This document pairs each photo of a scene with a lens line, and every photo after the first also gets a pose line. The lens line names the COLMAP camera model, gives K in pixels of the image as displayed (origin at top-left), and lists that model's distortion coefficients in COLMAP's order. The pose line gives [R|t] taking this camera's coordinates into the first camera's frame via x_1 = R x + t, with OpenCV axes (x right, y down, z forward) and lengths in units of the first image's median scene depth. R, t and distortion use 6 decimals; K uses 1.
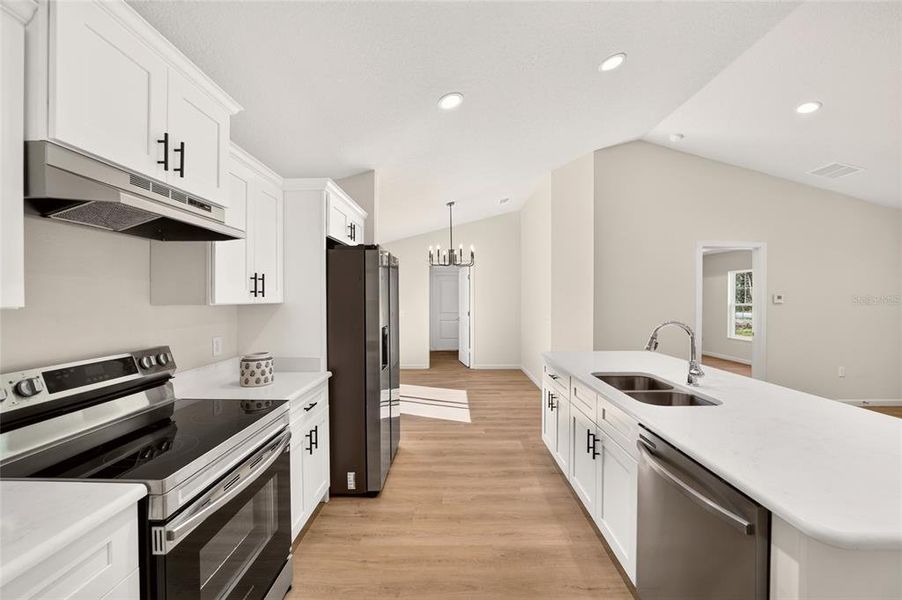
lens RADIAL K [[353.9, 0, 451.5], [0, 353.9, 300.9], [0, 0, 1]] dist [-0.028217, 0.002793]
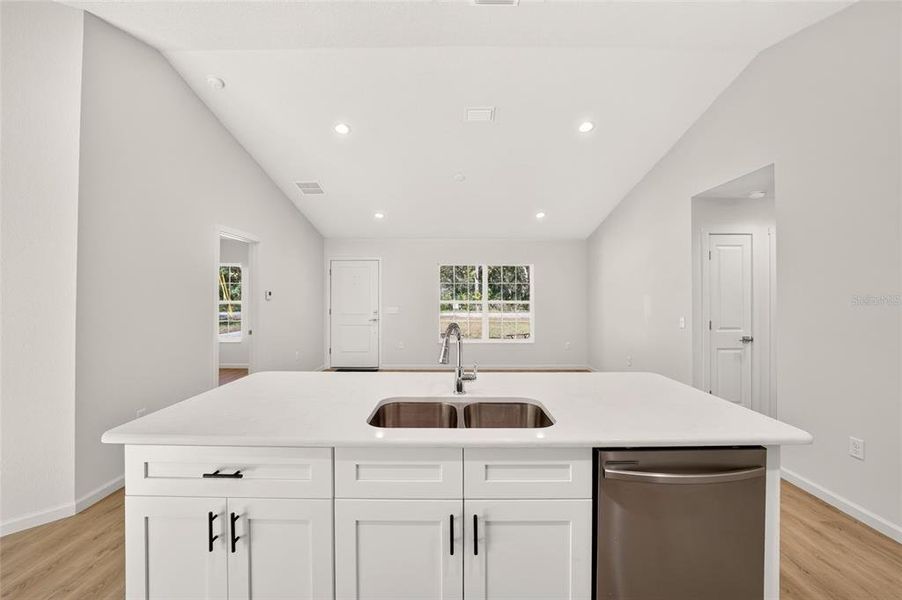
lens RADIAL K [[353.9, 0, 453.7], [0, 353.9, 296.4], [0, 0, 1]] dist [-0.028217, 0.002793]
pose [[-0.009952, -0.007818, 0.999920, -0.158979], [0.005164, 0.999956, 0.007869, -0.012522], [-0.999937, 0.005242, -0.009912, 0.713917]]
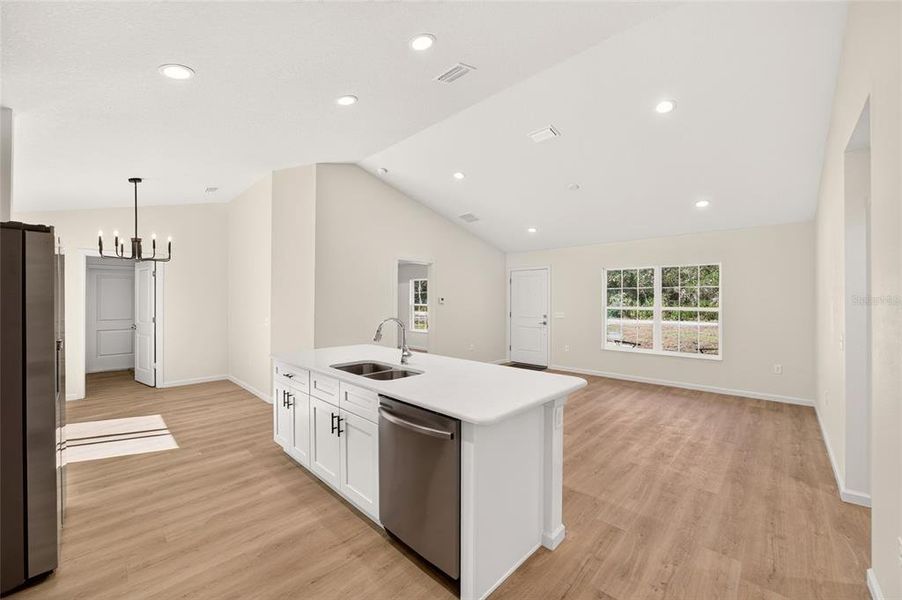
lens RADIAL K [[353.9, 0, 459.2], [0, 353.9, 298.2], [0, 0, 1]] dist [-0.028217, 0.002793]
pose [[0.678463, 0.003919, 0.734624, -0.126901], [0.005385, 0.999932, -0.010308, 0.000135], [-0.734615, 0.010950, 0.678396, -0.071502]]
